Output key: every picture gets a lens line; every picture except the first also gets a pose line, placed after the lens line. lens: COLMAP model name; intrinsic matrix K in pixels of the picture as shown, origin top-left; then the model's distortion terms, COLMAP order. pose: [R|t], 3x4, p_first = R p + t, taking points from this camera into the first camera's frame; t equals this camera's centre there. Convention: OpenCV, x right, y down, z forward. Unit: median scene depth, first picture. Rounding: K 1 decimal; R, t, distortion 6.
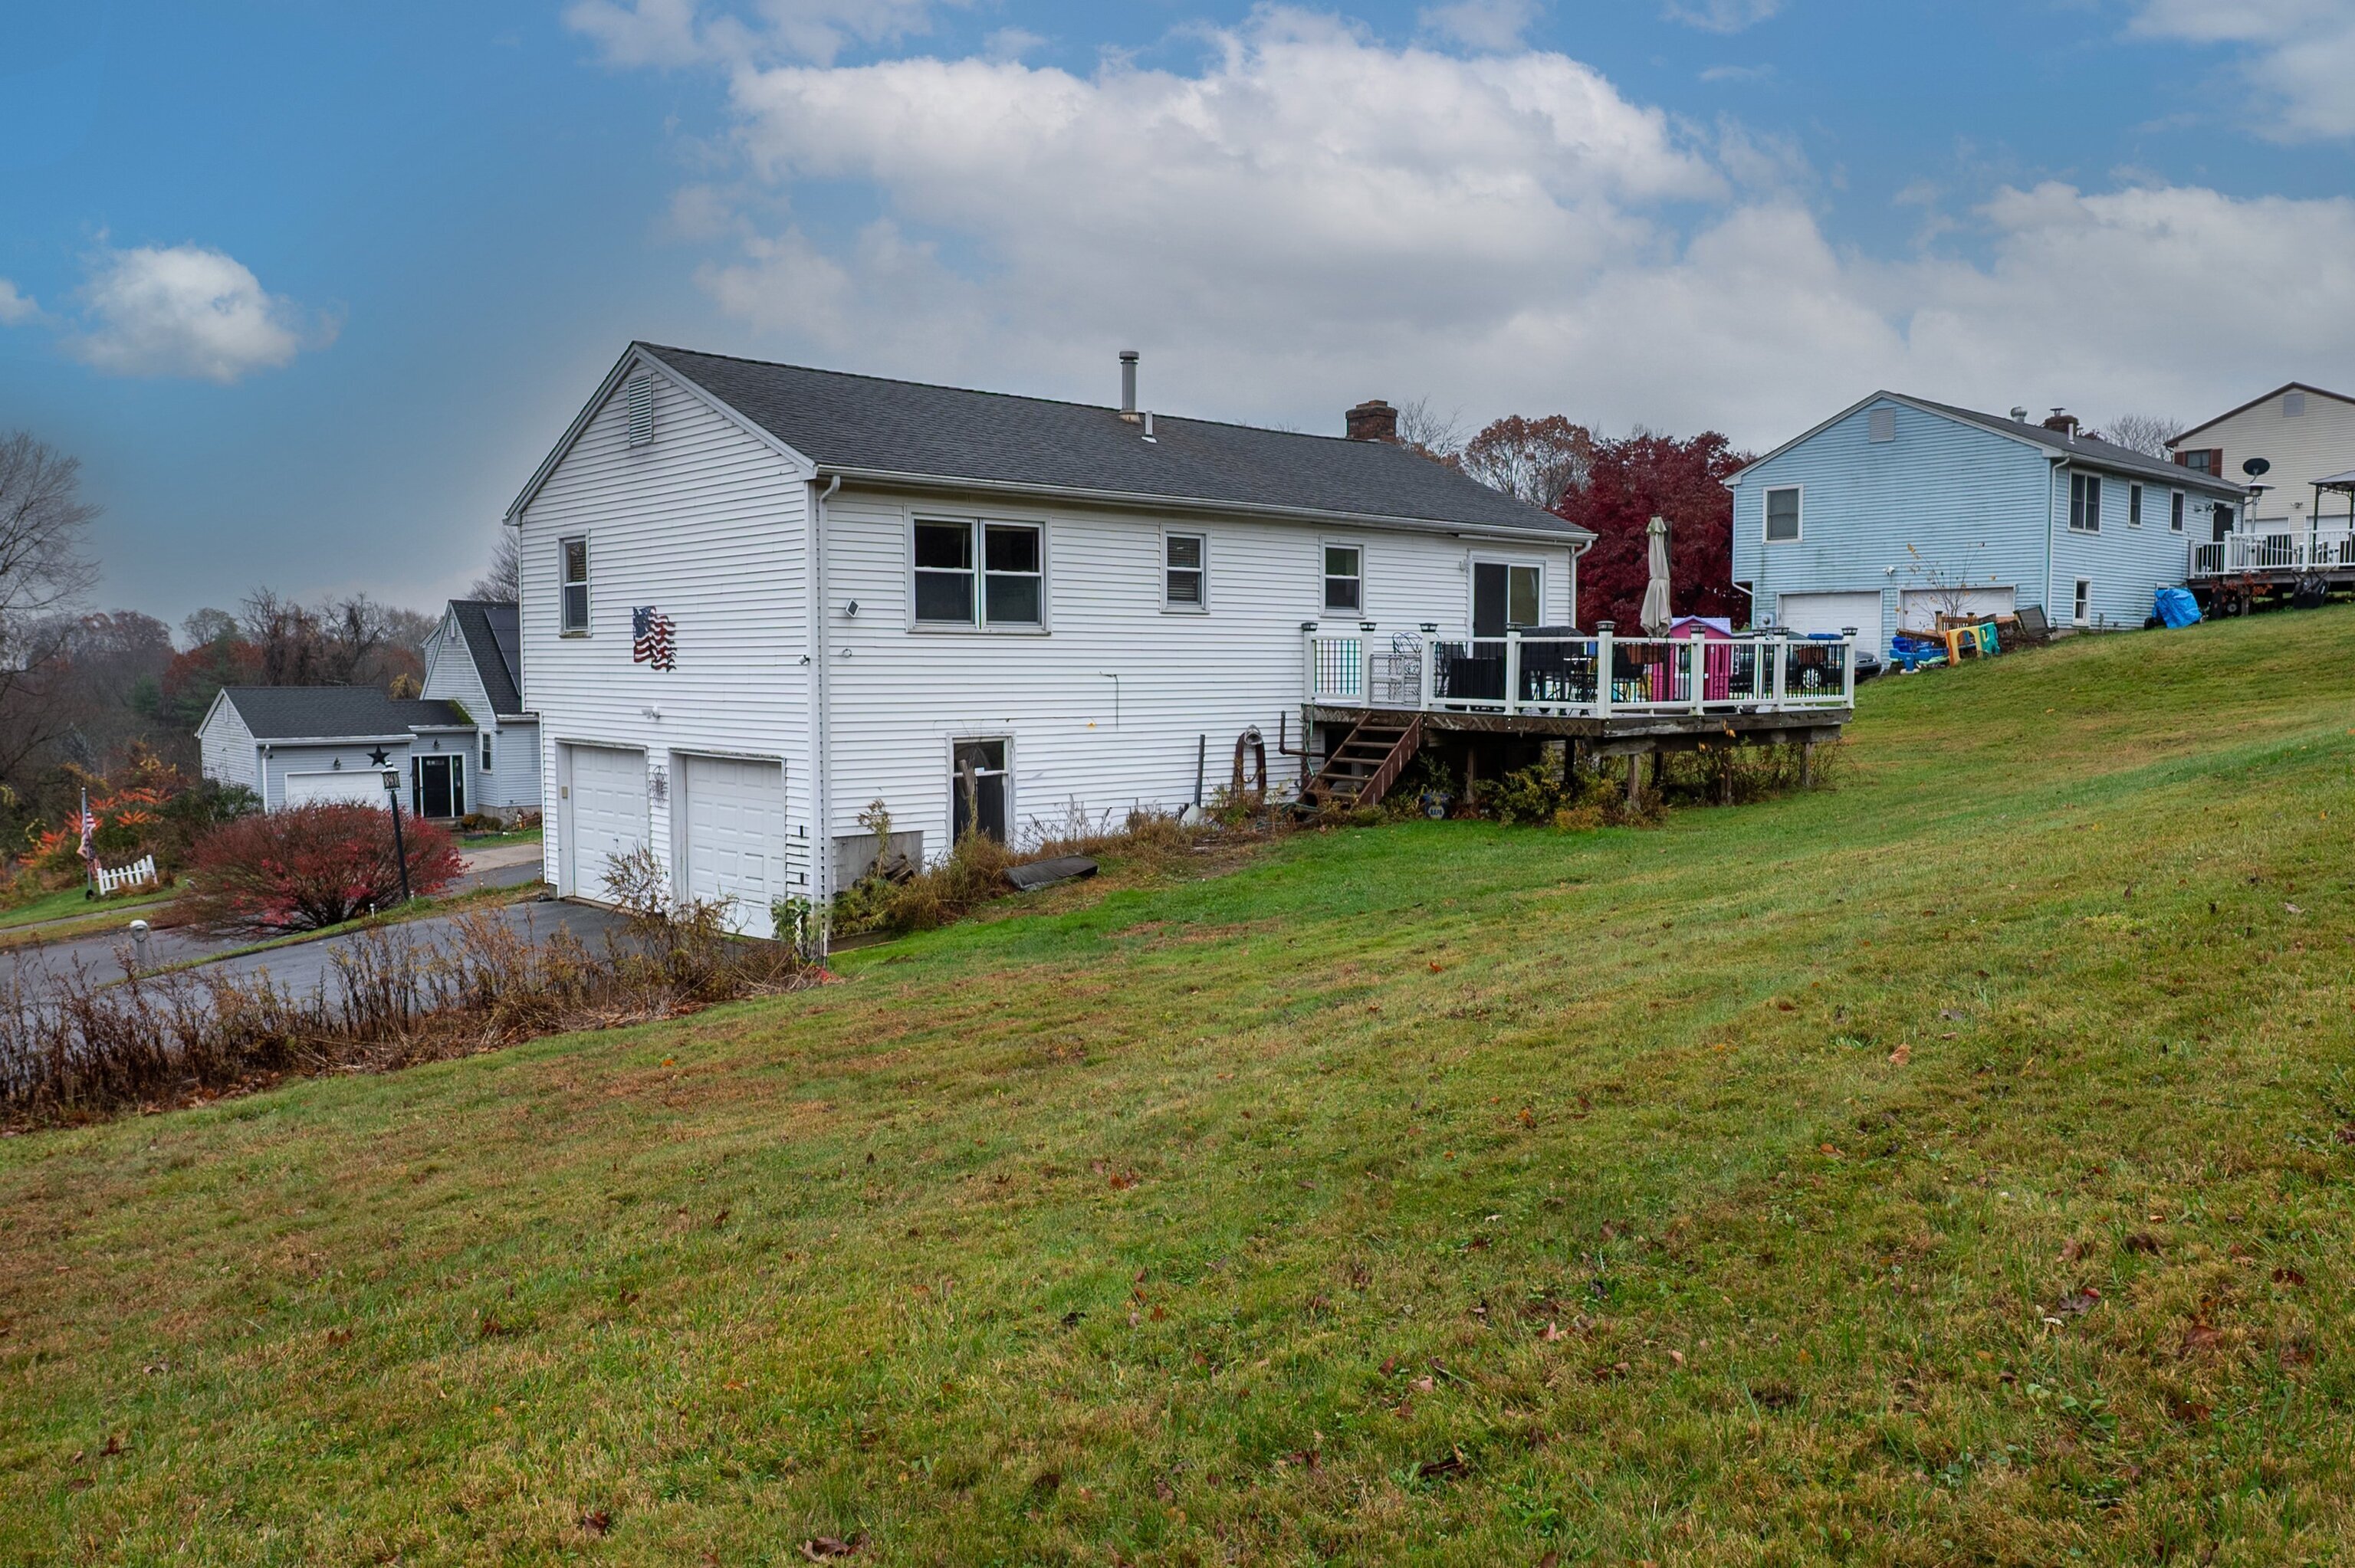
lens RADIAL K [[1817.0, 0, 1166.1], [0, 1817.0, 791.8], [0, 0, 1]] dist [0.006597, -0.012333]
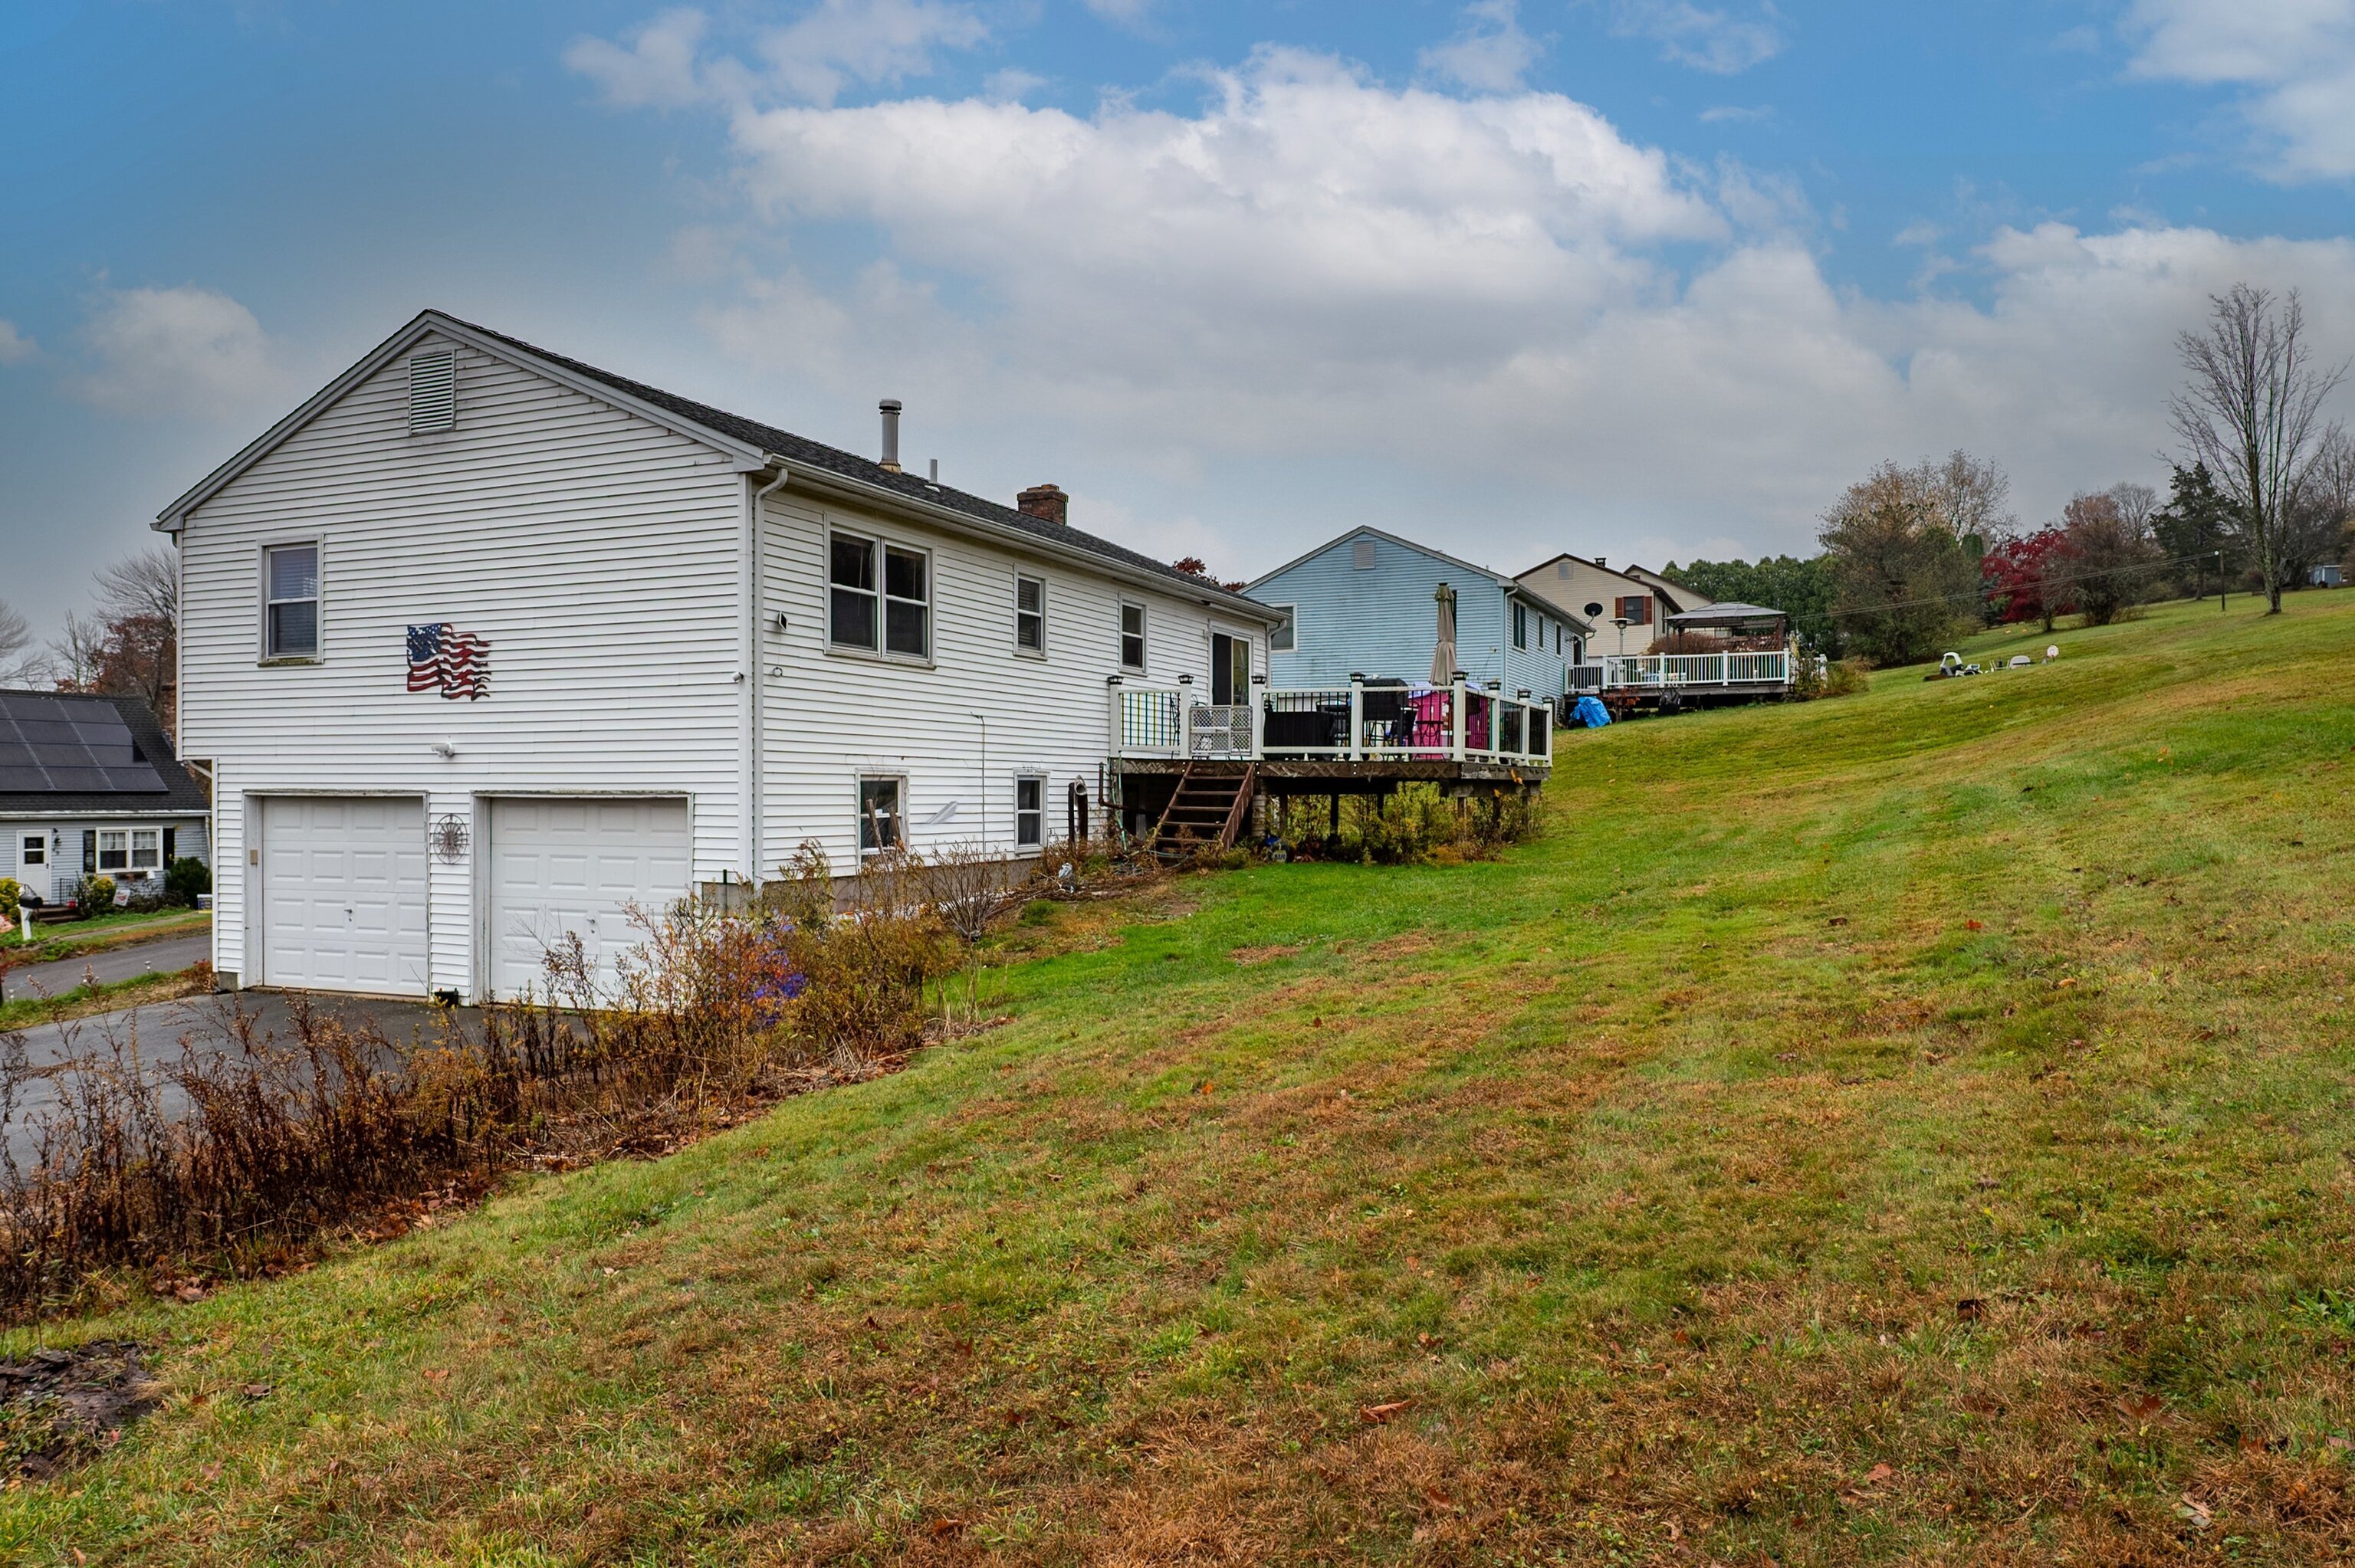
lens RADIAL K [[1635.5, 0, 1170.7], [0, 1635.5, 805.0], [0, 0, 1]] dist [0.001777, -0.002311]
pose [[0.907466, 0.000422, 0.420125, -0.315634], [0.027071, 0.997863, -0.059475, 0.037584], [-0.419252, 0.065345, 0.905515, 0.195467]]
